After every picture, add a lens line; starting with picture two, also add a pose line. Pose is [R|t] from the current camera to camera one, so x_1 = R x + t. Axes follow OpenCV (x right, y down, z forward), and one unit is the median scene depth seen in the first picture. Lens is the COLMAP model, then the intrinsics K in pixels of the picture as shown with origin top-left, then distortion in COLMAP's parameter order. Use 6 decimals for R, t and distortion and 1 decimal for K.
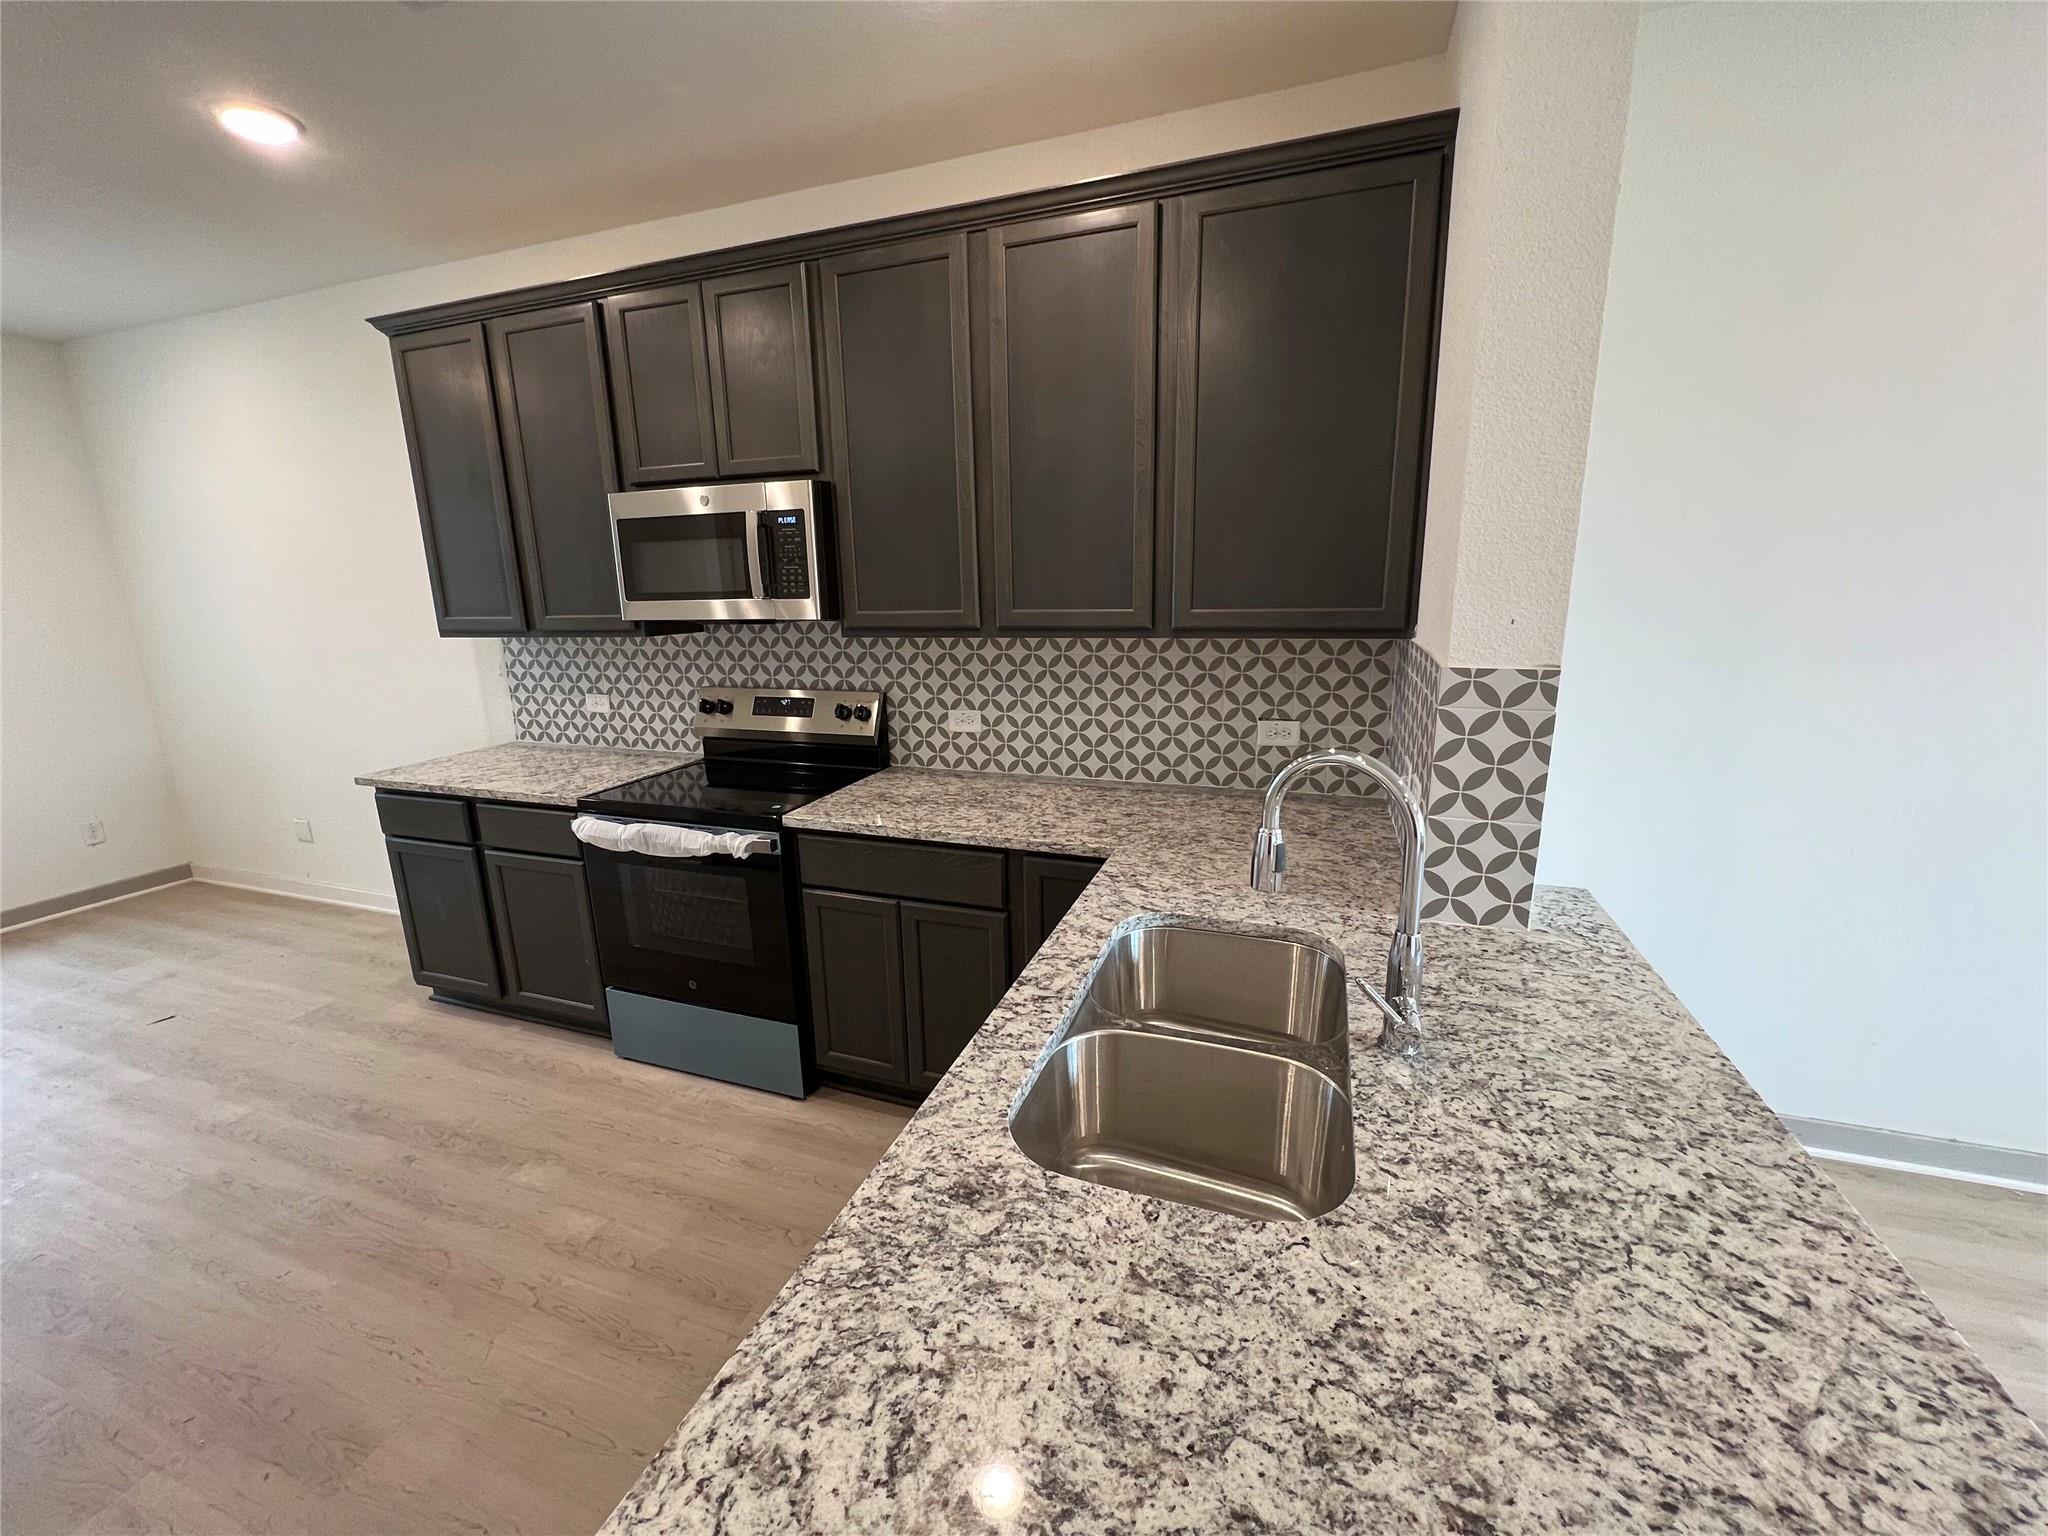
lens RADIAL K [[825.1, 0, 1018.2], [0, 825.1, 762.3], [0, 0, 1]] dist [-0.002970, 0.000452]
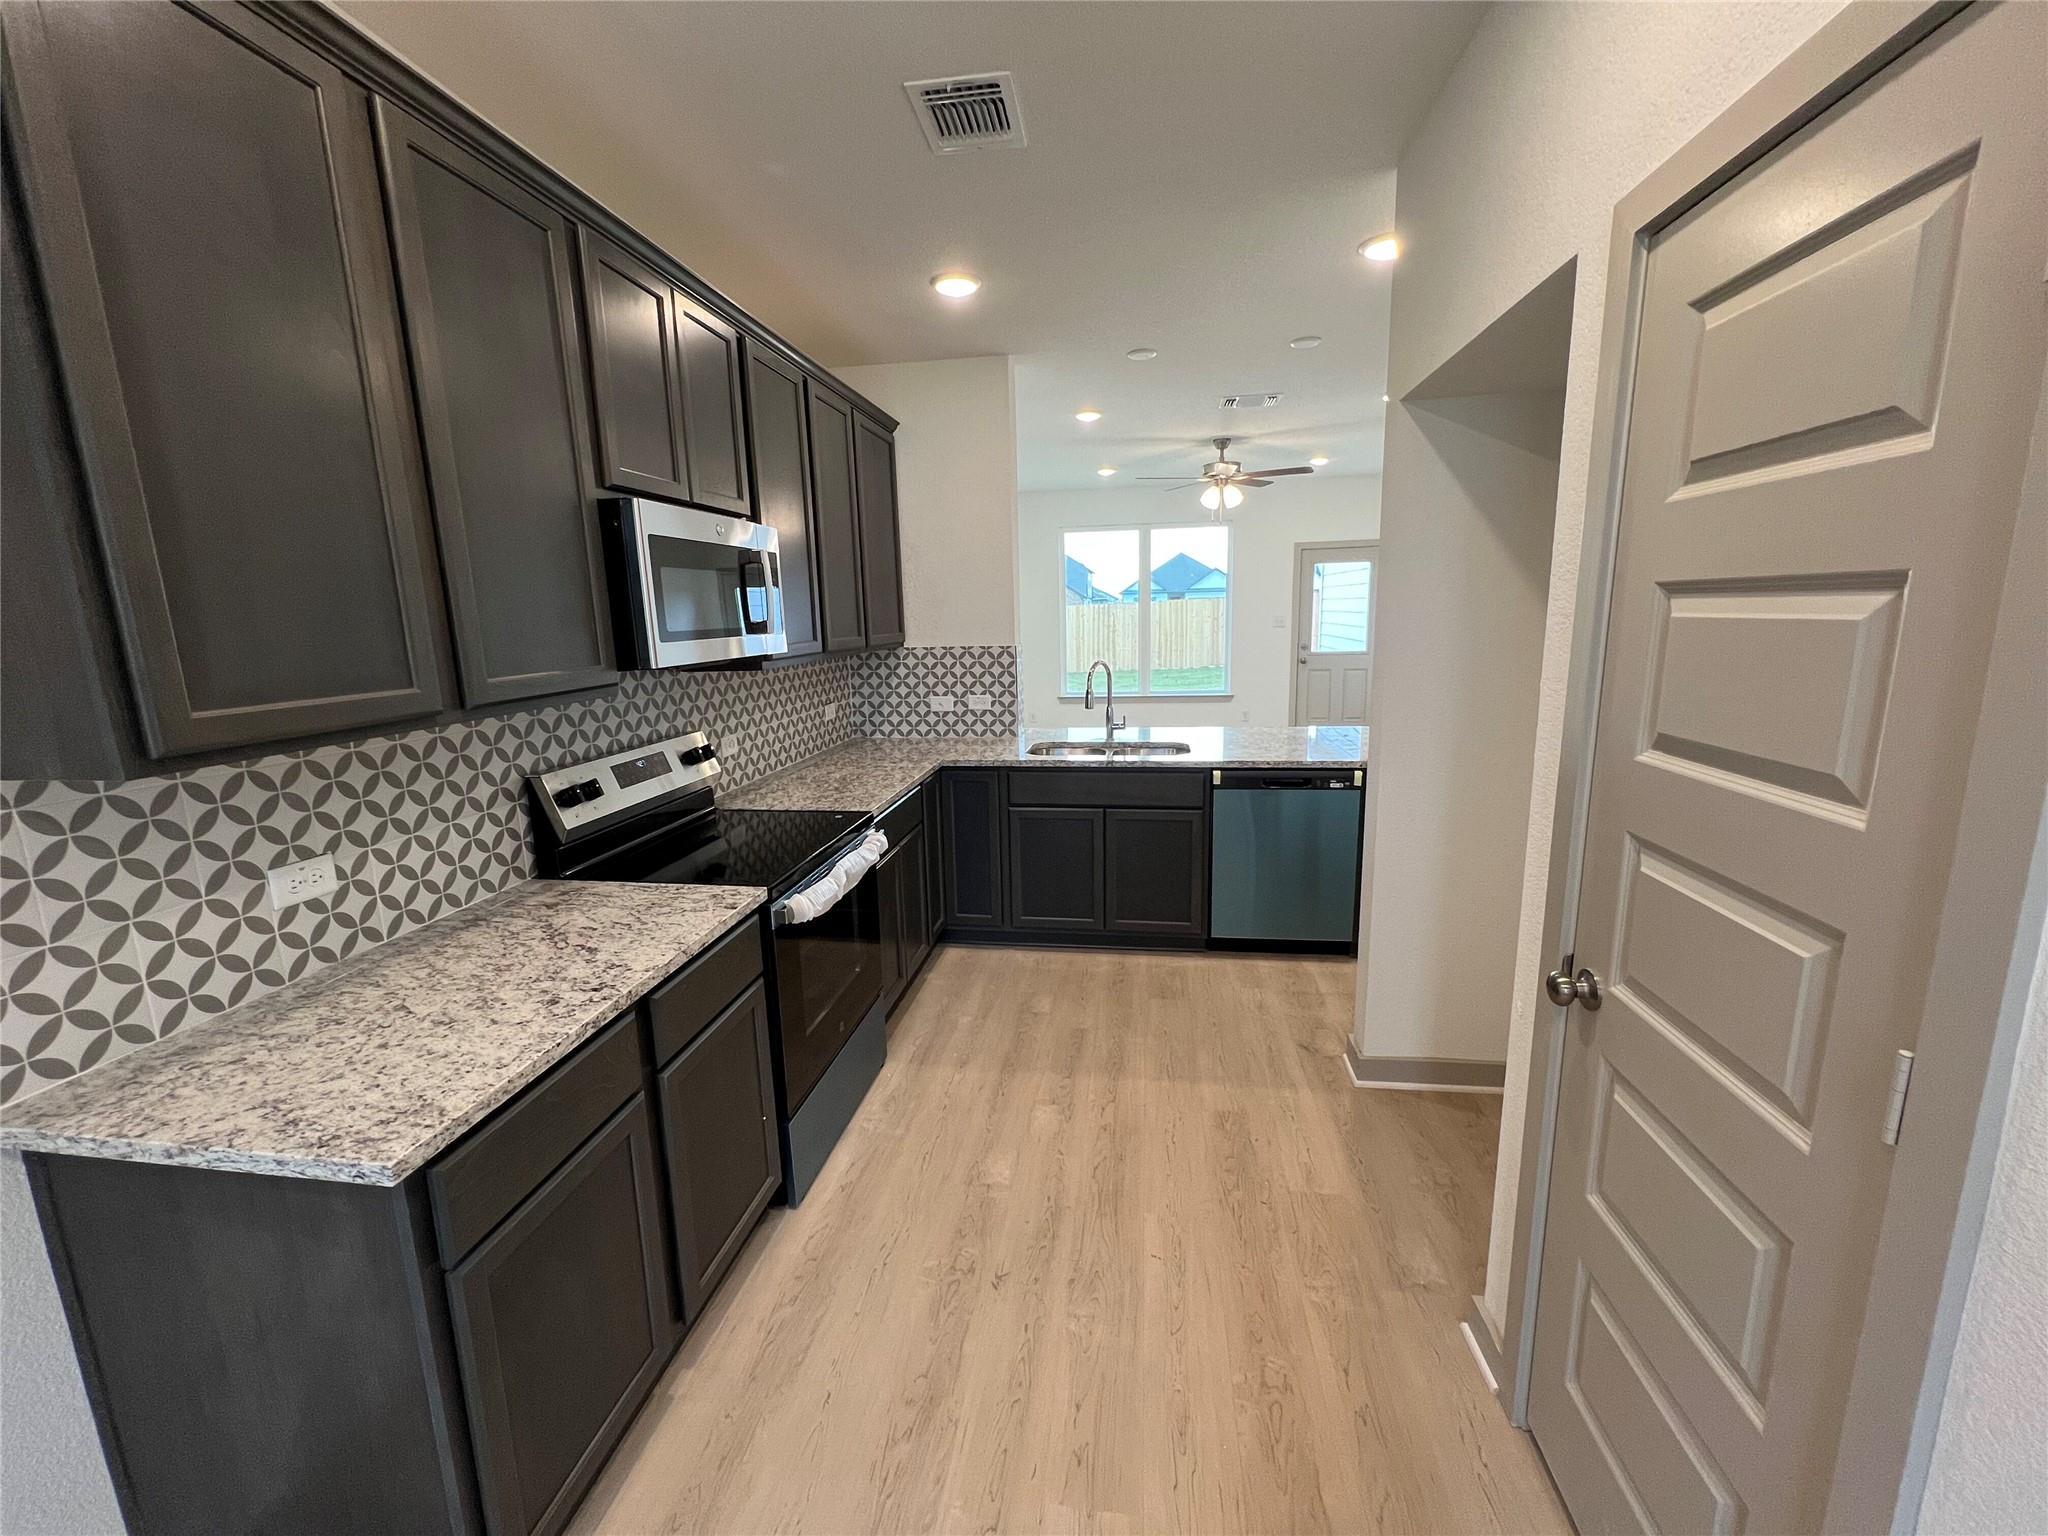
lens RADIAL K [[825.1, 0, 1021.7], [0, 825.1, 768.2], [0, 0, 1]] dist [-0.002970, 0.000452]
pose [[-0.197697, -0.162733, 0.966661, -1.040953], [0.234530, 0.949632, 0.207832, -0.135200], [-0.951794, 0.267799, -0.149574, 0.676547]]
